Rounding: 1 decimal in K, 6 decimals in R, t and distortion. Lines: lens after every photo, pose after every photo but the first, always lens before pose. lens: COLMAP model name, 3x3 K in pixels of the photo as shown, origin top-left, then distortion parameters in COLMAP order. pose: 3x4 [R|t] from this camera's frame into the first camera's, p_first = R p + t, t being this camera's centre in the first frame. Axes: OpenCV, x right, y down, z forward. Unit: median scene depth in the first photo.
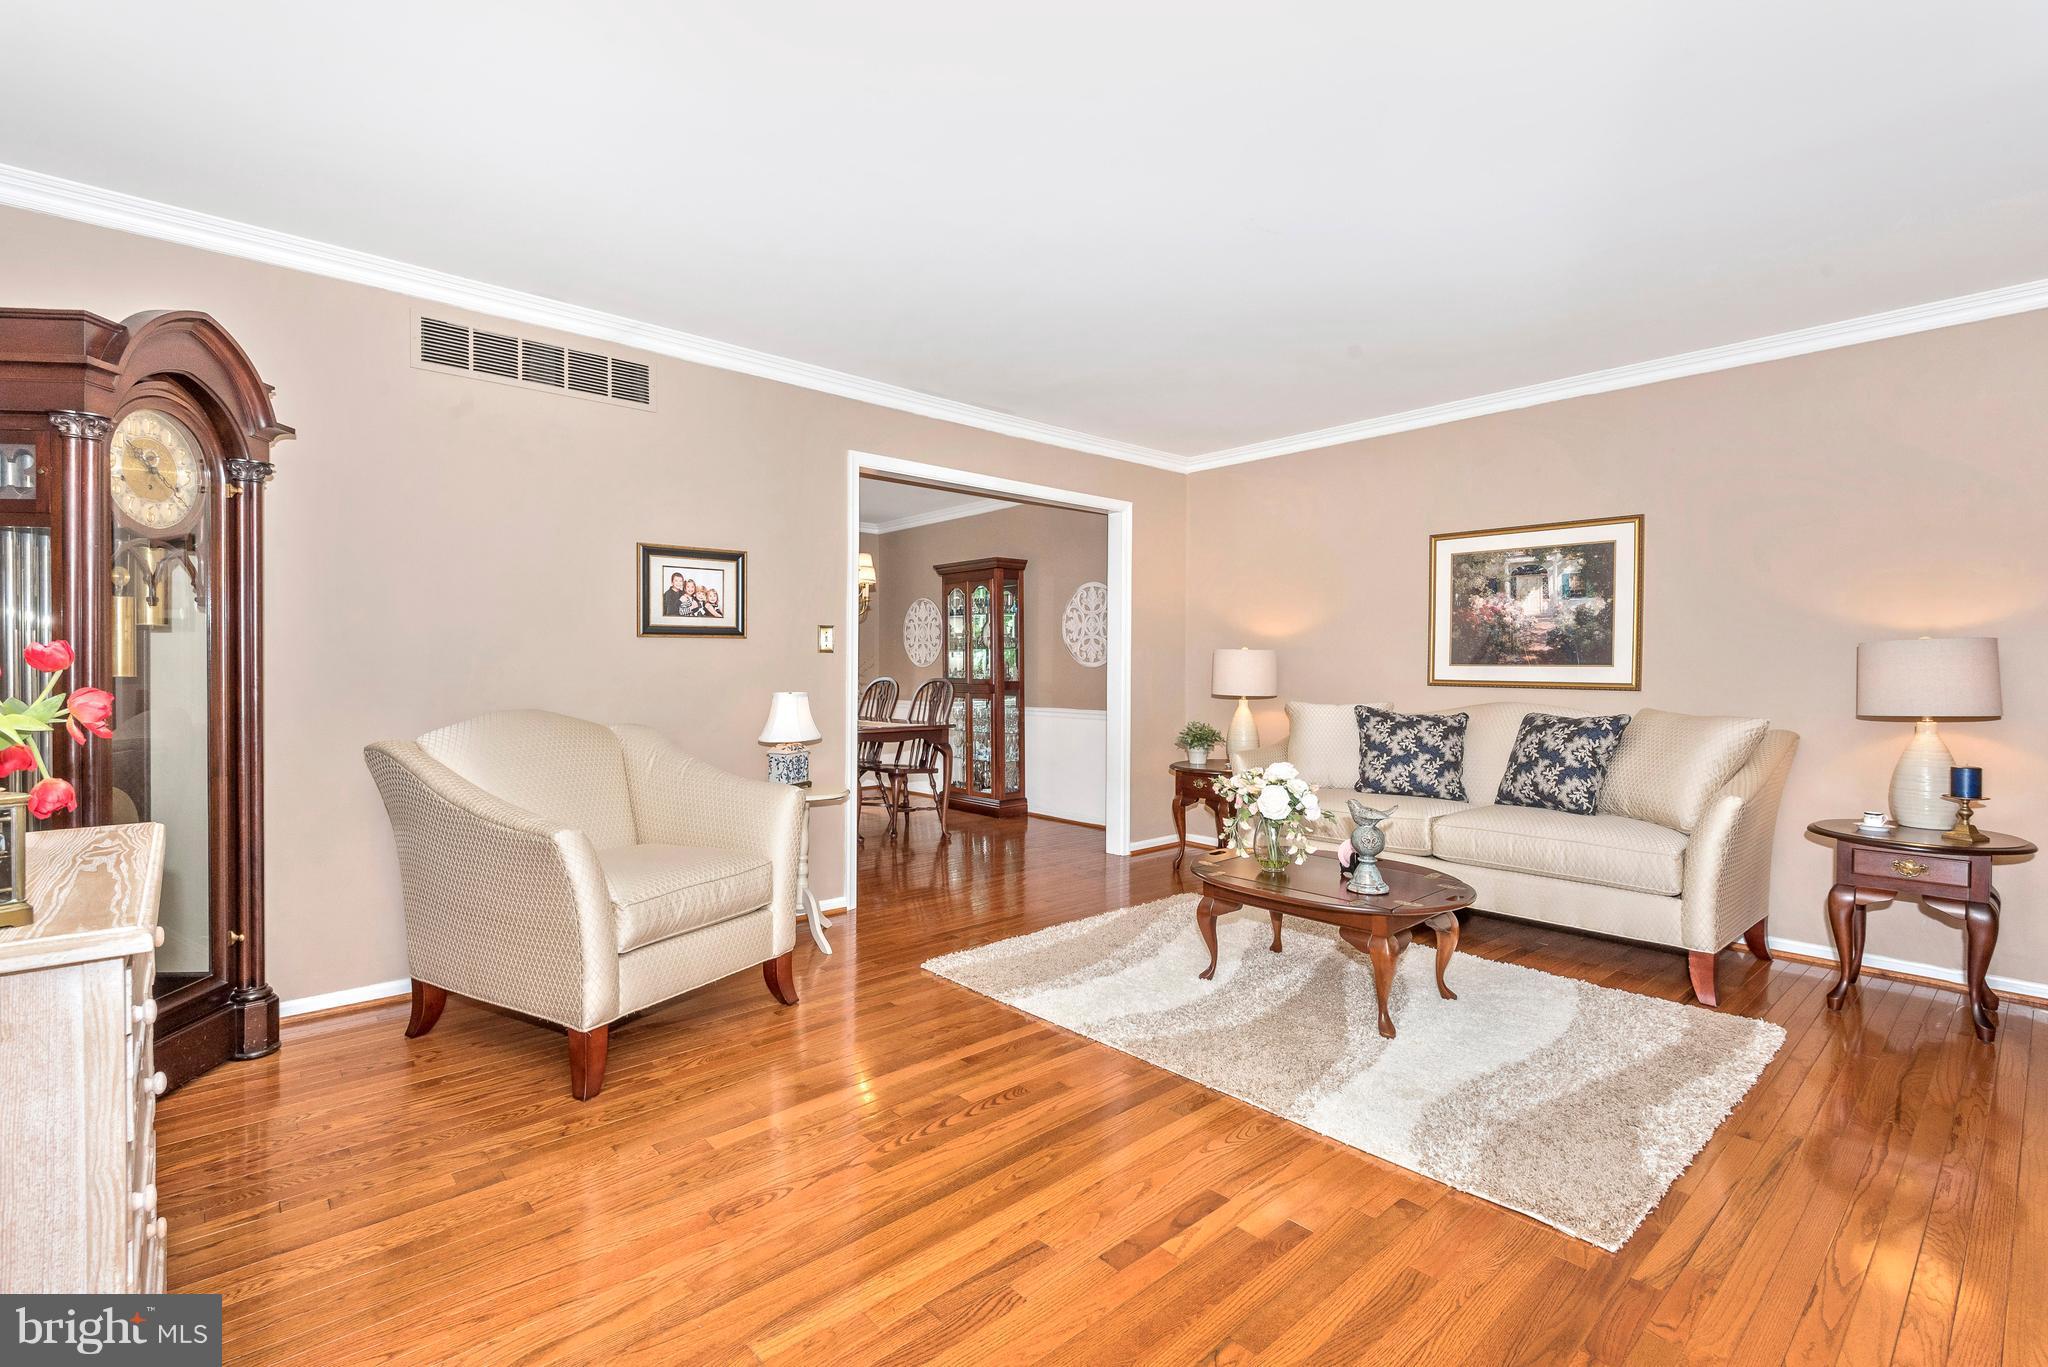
lens RADIAL K [[924.9, 0, 1009.3], [0, 924.9, 681.5], [0, 0, 1]] dist [0.026214, -0.011891]
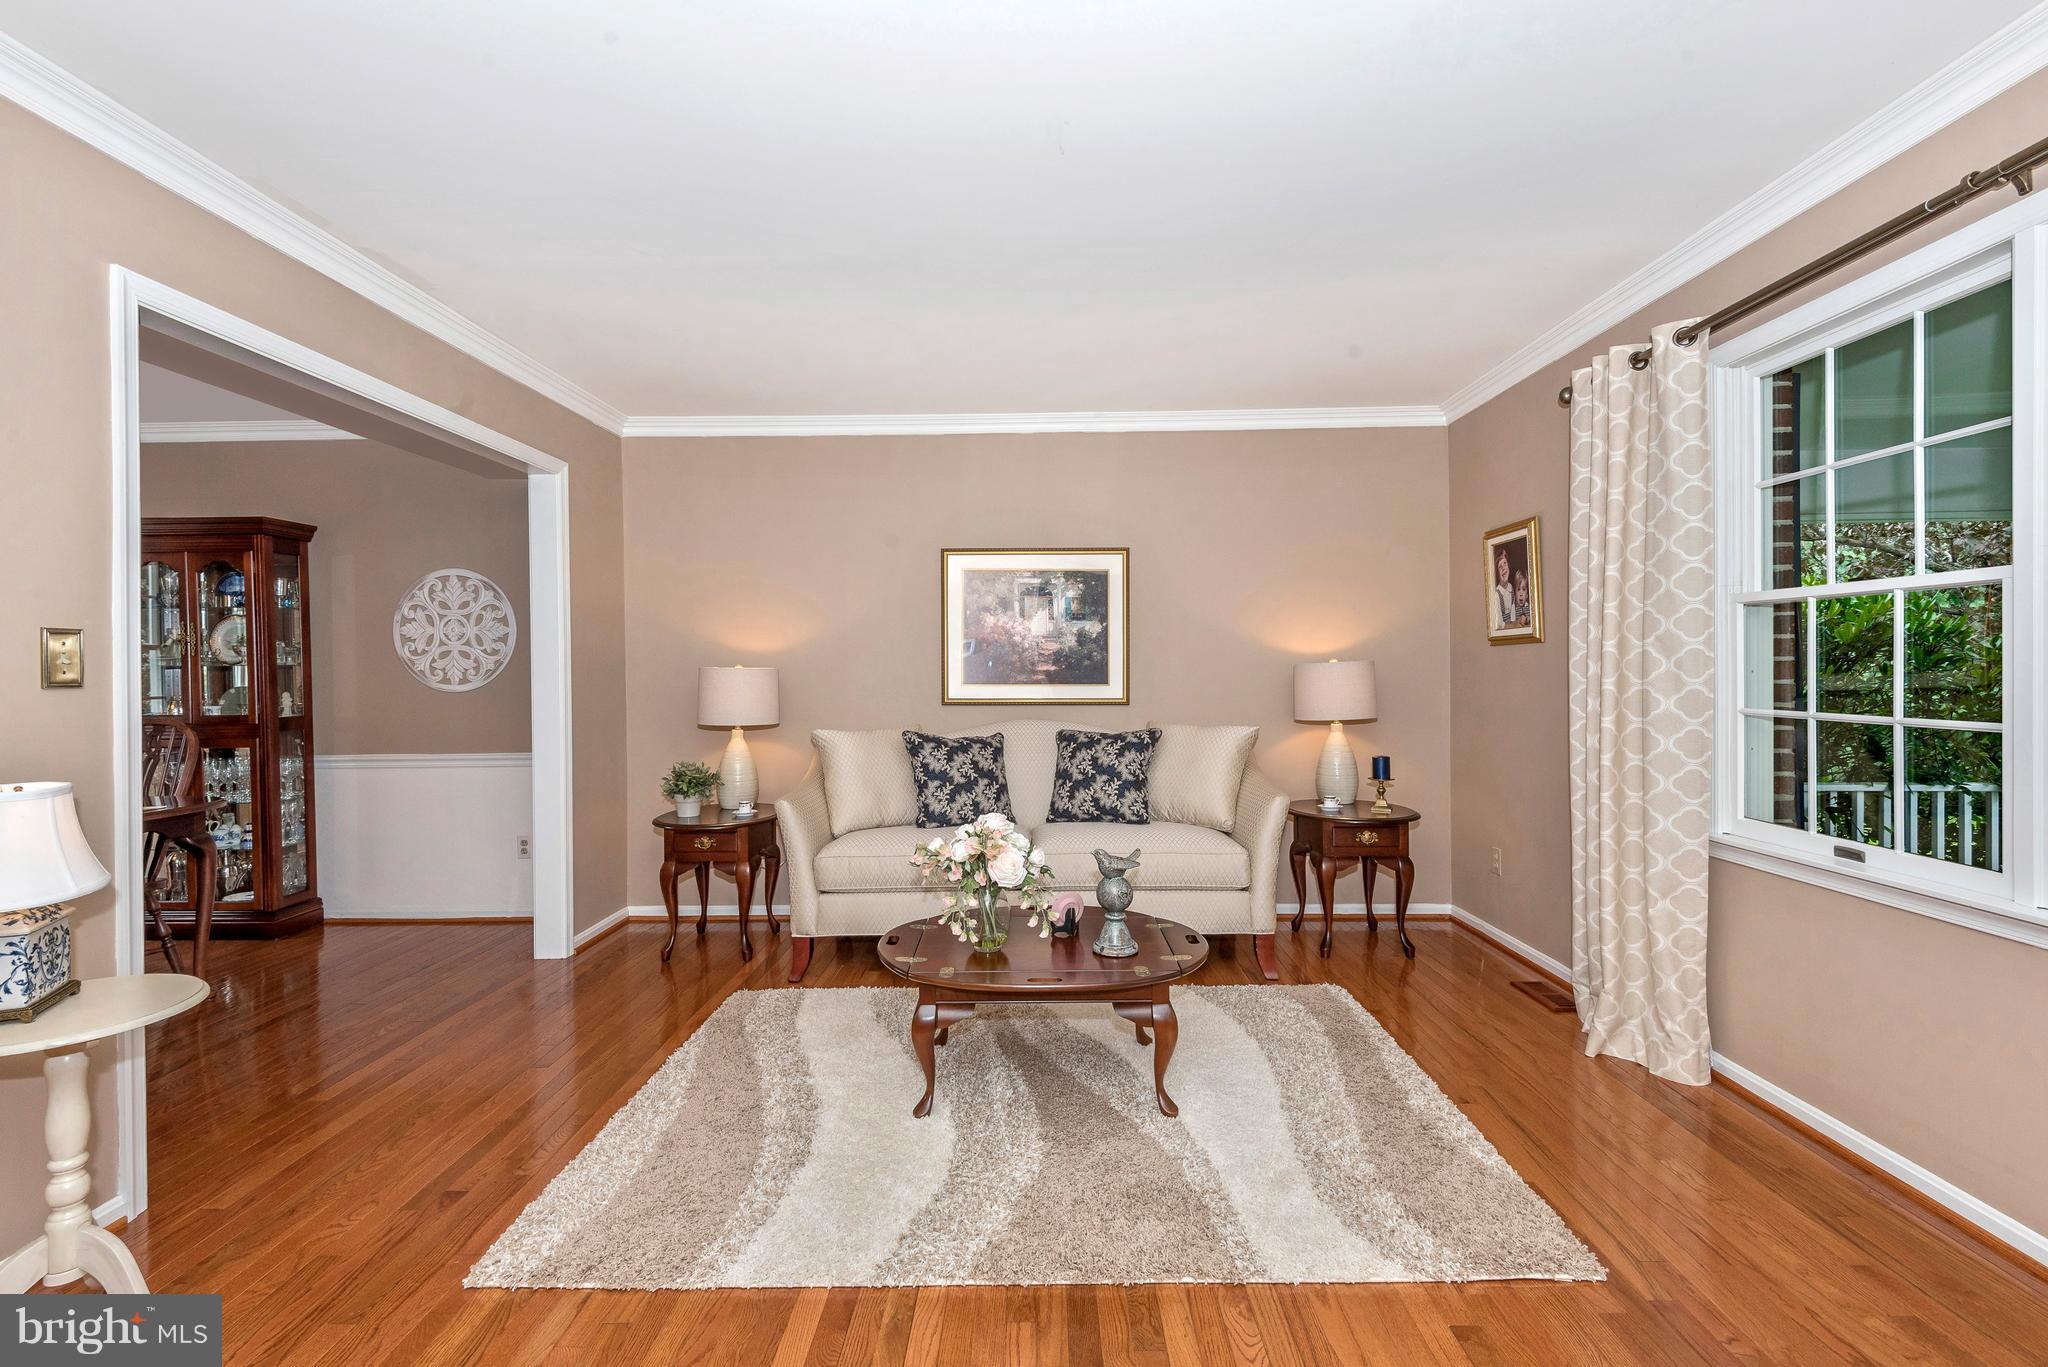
lens RADIAL K [[924.9, 0, 1035.1], [0, 924.9, 675.6], [0, 0, 1]] dist [0.026214, -0.011891]
pose [[0.669743, -0.011916, 0.742498, -0.218788], [0.022850, 0.999728, -0.004567, -0.022457], [-0.742242, 0.020025, 0.669833, 0.329123]]
